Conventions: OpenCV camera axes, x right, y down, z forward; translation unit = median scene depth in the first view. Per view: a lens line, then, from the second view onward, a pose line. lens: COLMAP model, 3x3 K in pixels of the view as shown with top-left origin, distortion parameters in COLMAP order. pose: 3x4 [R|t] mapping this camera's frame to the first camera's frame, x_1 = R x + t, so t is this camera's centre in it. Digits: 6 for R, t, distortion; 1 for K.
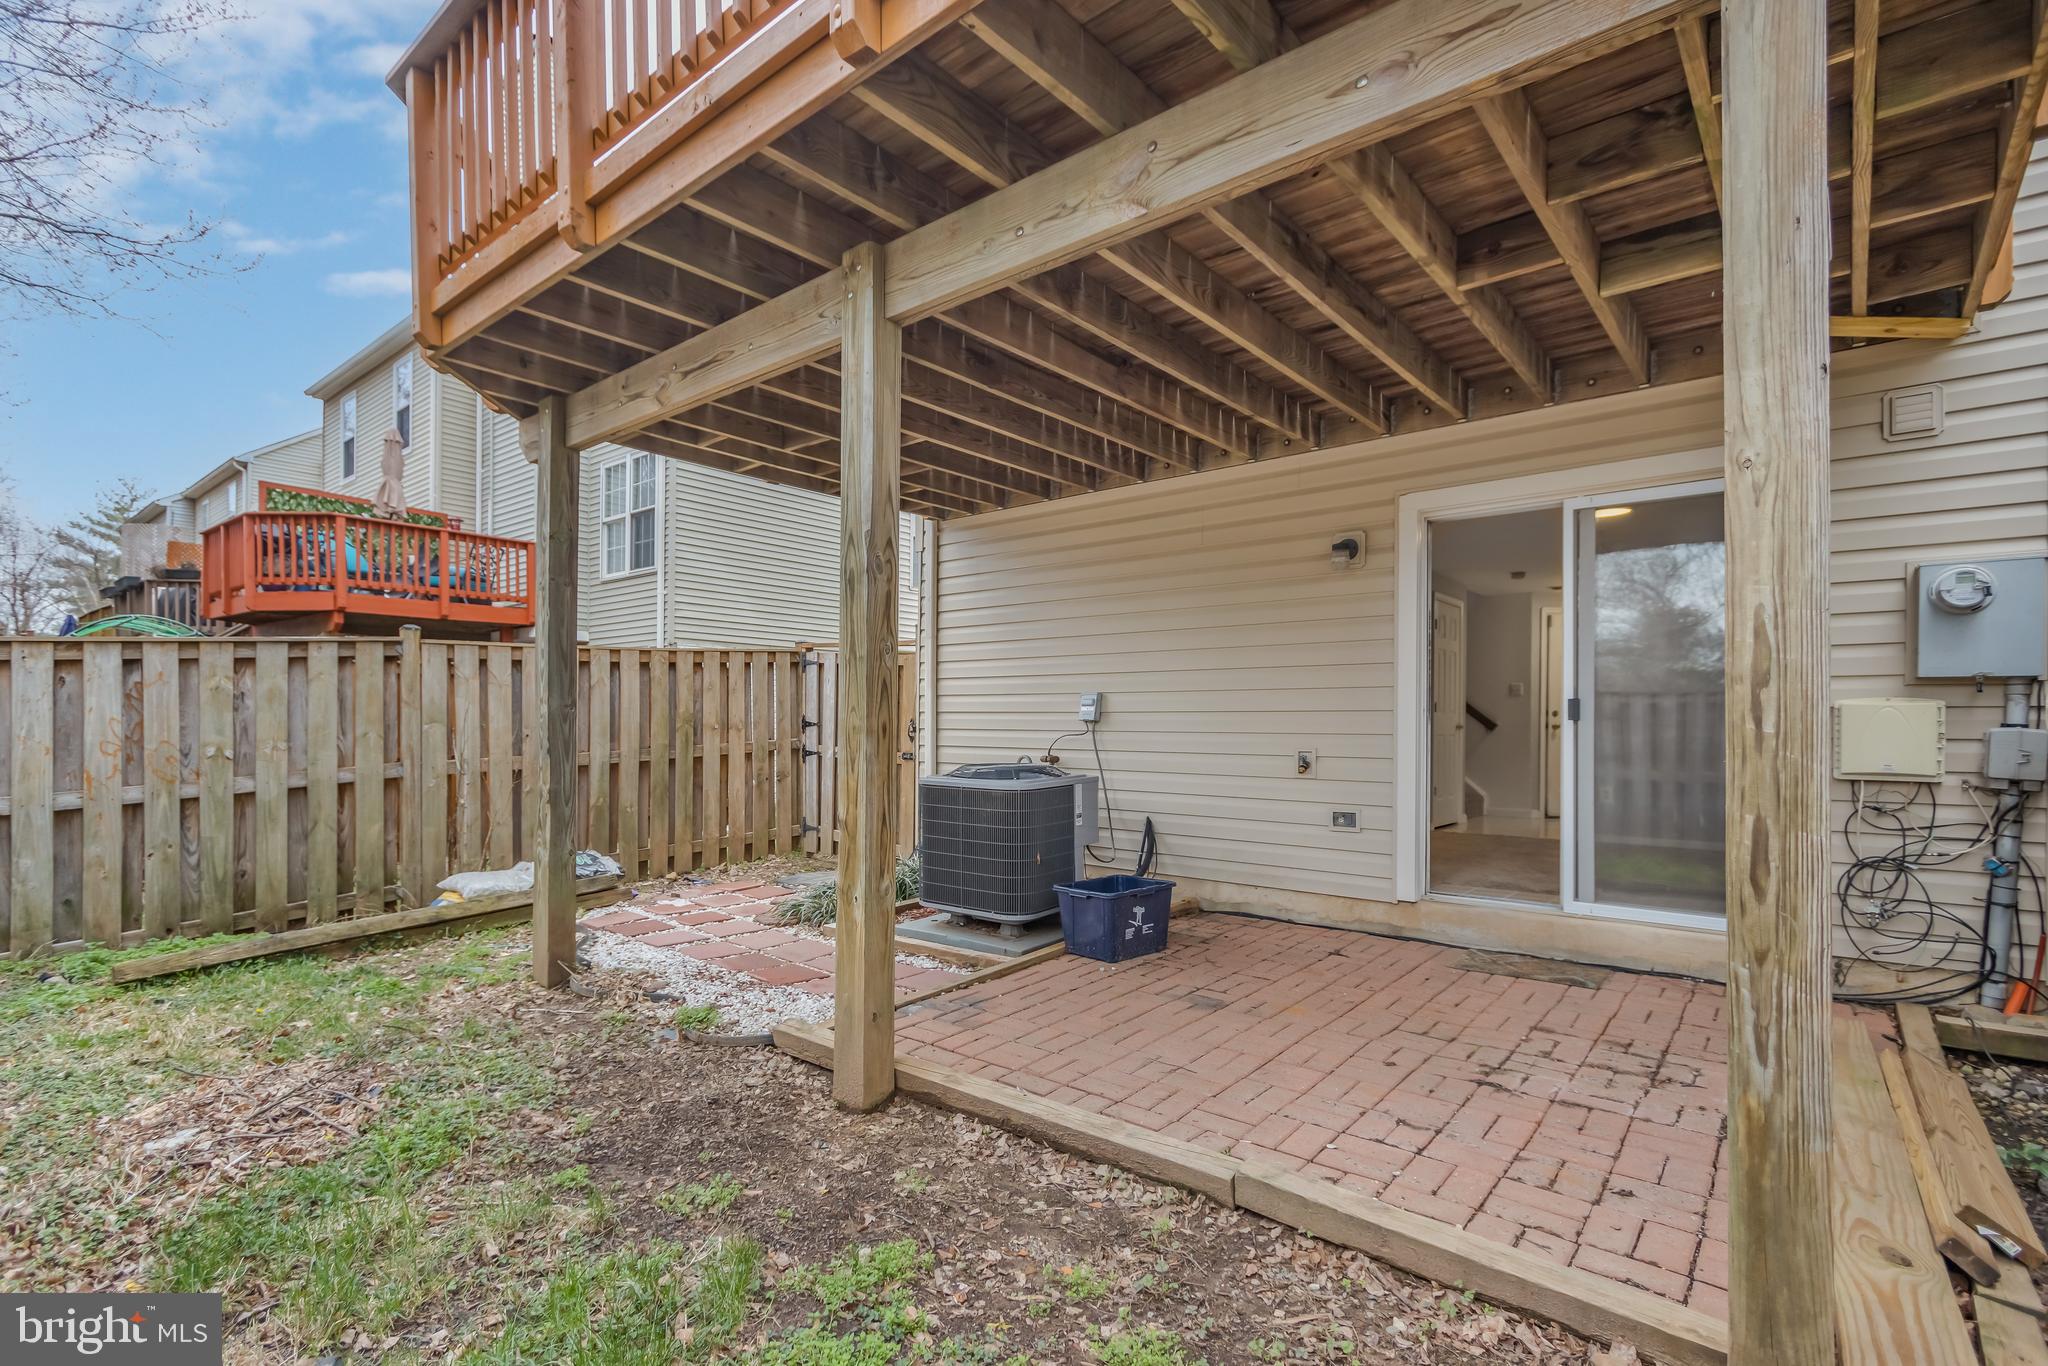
lens RADIAL K [[962.5, 0, 1012.9], [0, 962.5, 681.0], [0, 0, 1]] dist [0.000588, 0.000191]
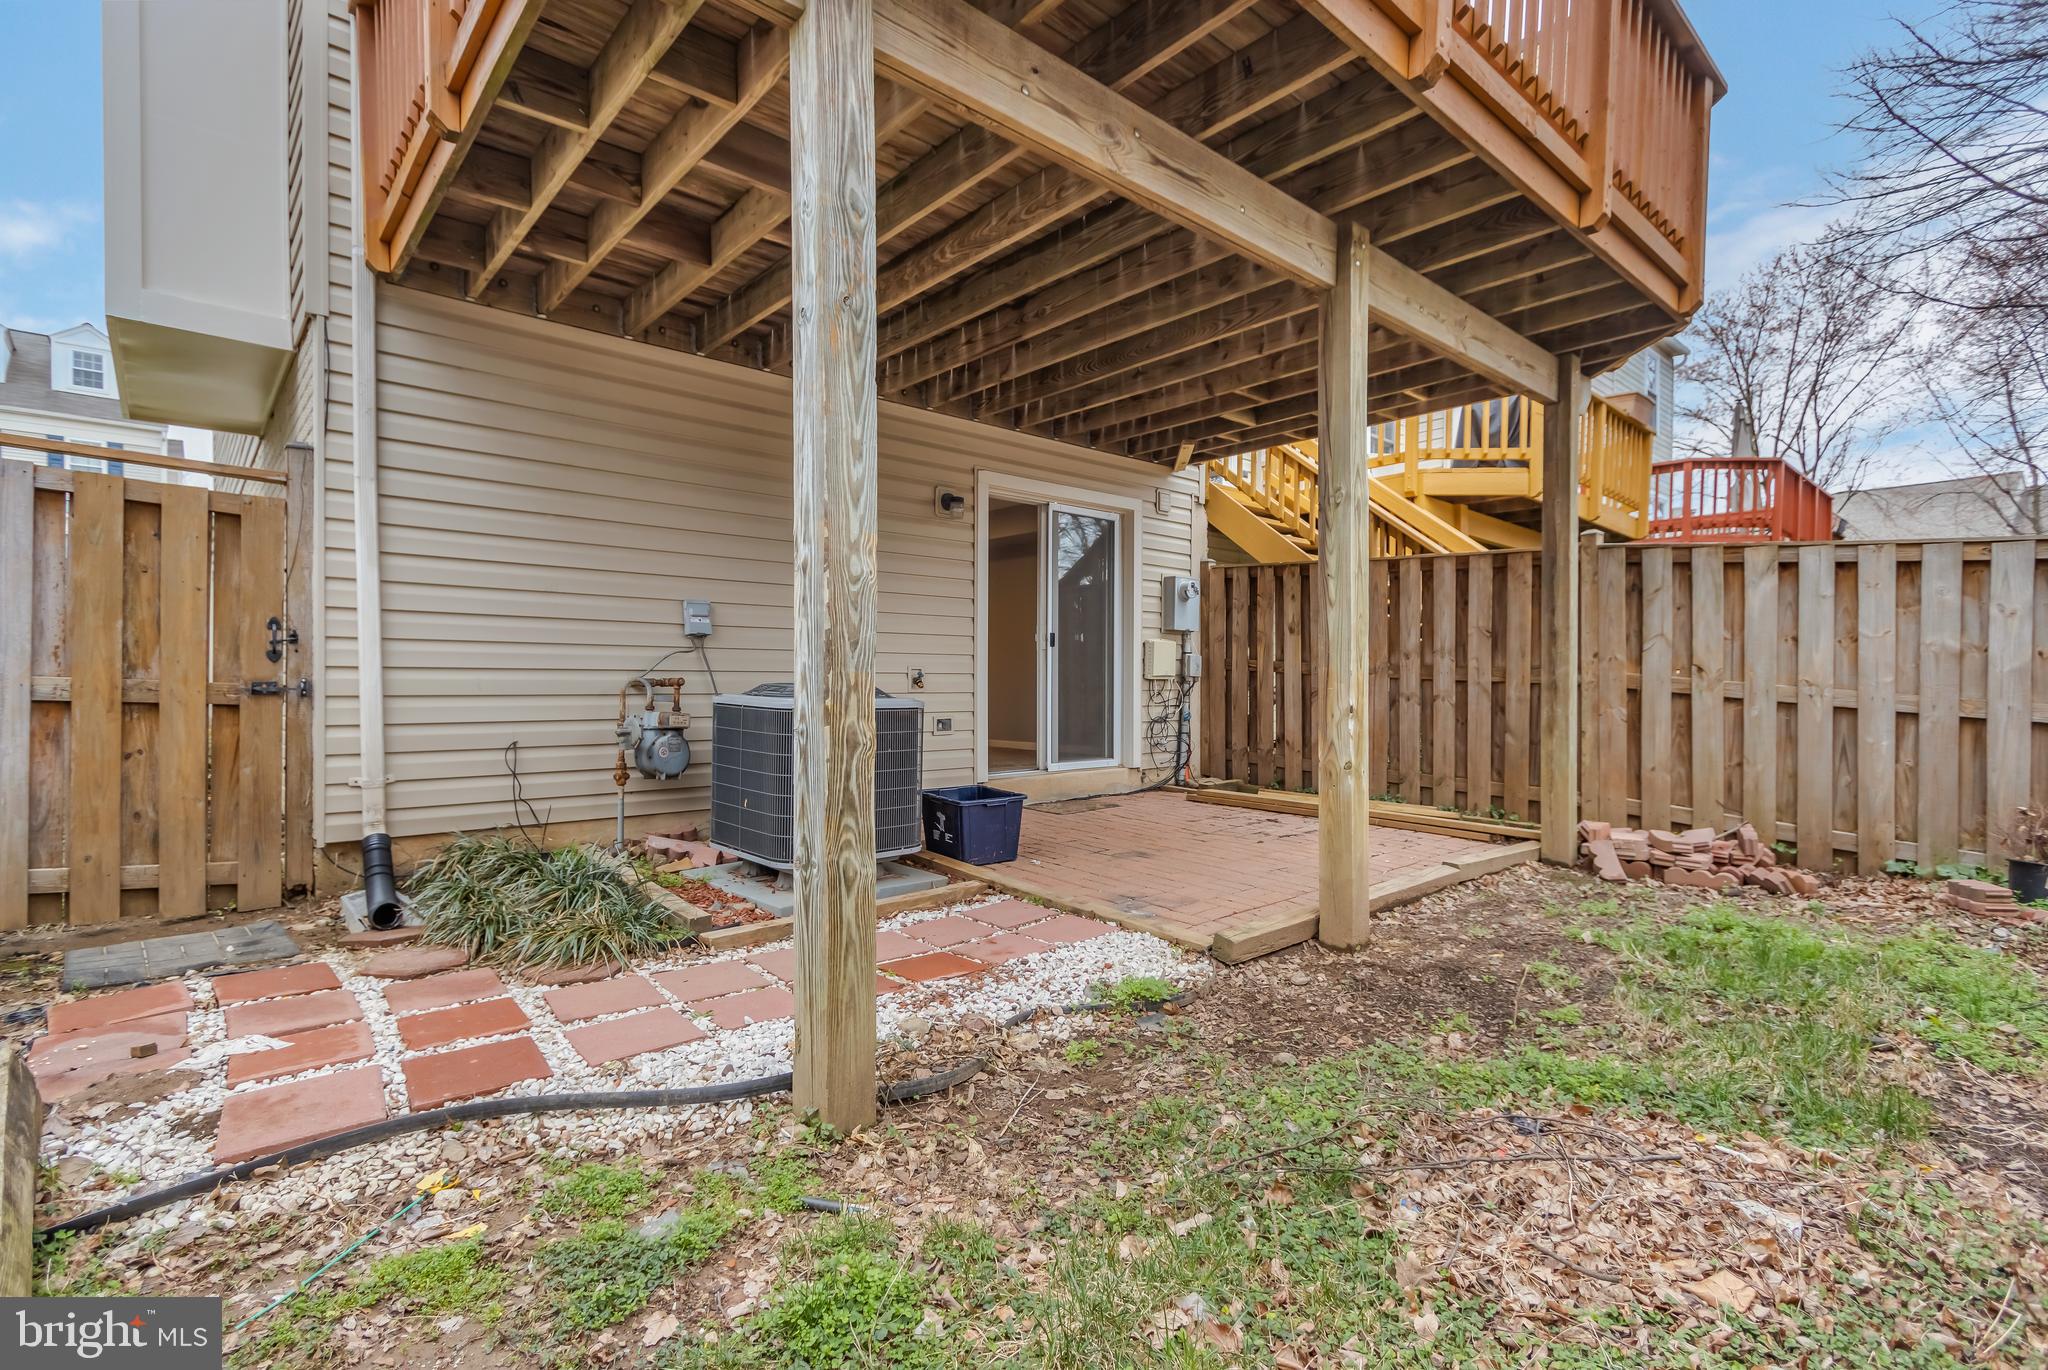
lens RADIAL K [[962.5, 0, 1012.9], [0, 962.5, 683.0], [0, 0, 1]] dist [0.000588, 0.000191]
pose [[0.151467, -0.004985, 0.988450, -0.929866], [-0.048182, 0.998761, 0.012421, 0.079593], [-0.987287, -0.049507, 0.151039, 0.795688]]
